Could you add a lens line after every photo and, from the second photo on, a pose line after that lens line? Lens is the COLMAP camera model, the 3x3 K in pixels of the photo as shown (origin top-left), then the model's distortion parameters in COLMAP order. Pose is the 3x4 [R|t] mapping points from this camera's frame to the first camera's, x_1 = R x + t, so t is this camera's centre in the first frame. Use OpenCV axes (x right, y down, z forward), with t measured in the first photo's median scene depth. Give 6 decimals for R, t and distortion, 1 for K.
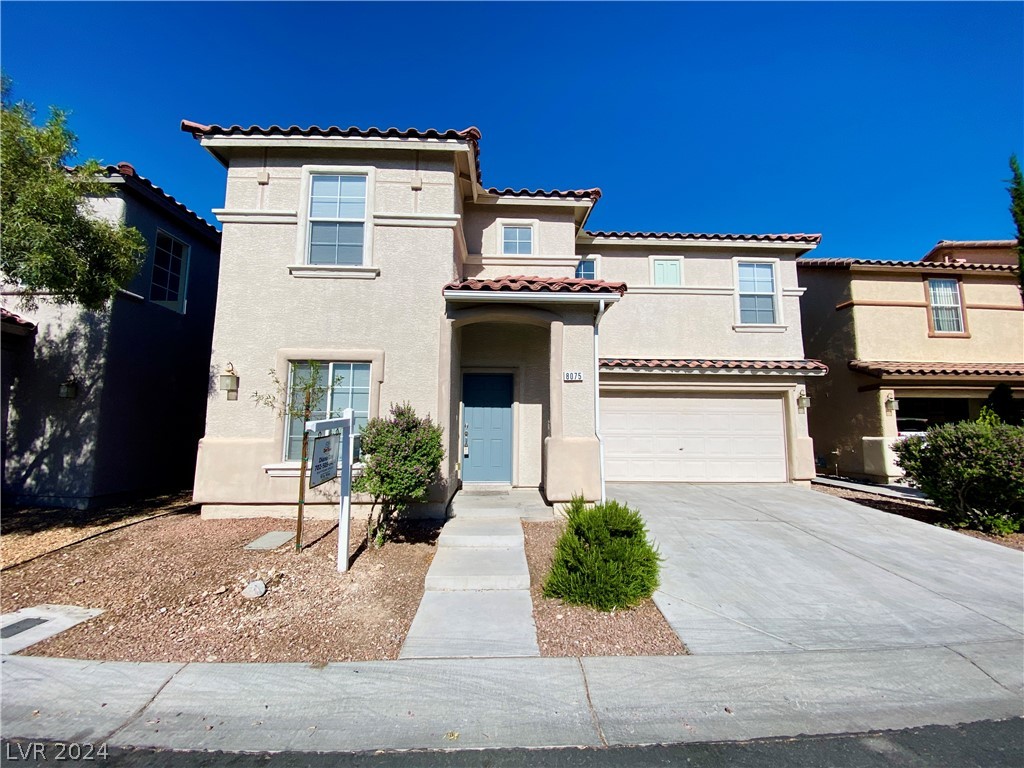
lens RADIAL K [[416.0, 0, 512.0], [0, 416.0, 384.0], [0, 0, 1]] dist [0.030098, -0.025065]
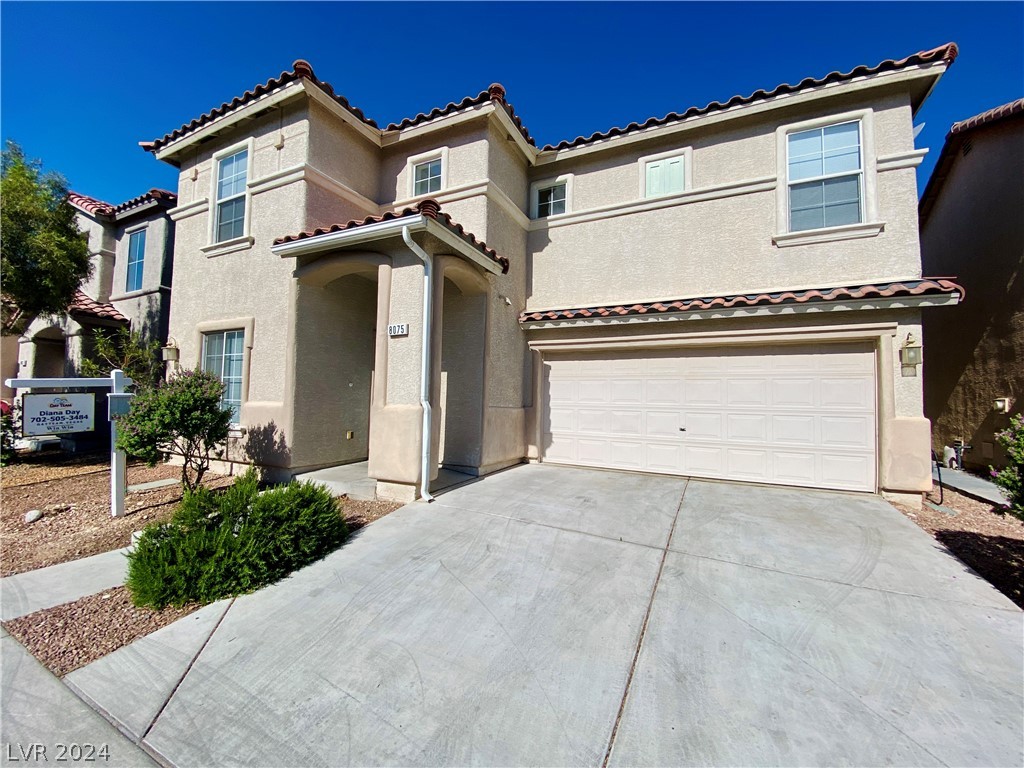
lens RADIAL K [[416.0, 0, 512.0], [0, 416.0, 384.0], [0, 0, 1]] dist [0.030098, -0.025065]
pose [[0.881918, -0.006266, -0.471361, 0.491488], [0.033365, 0.998234, 0.049156, 0.036418], [0.470221, -0.059079, 0.880569, 0.255805]]
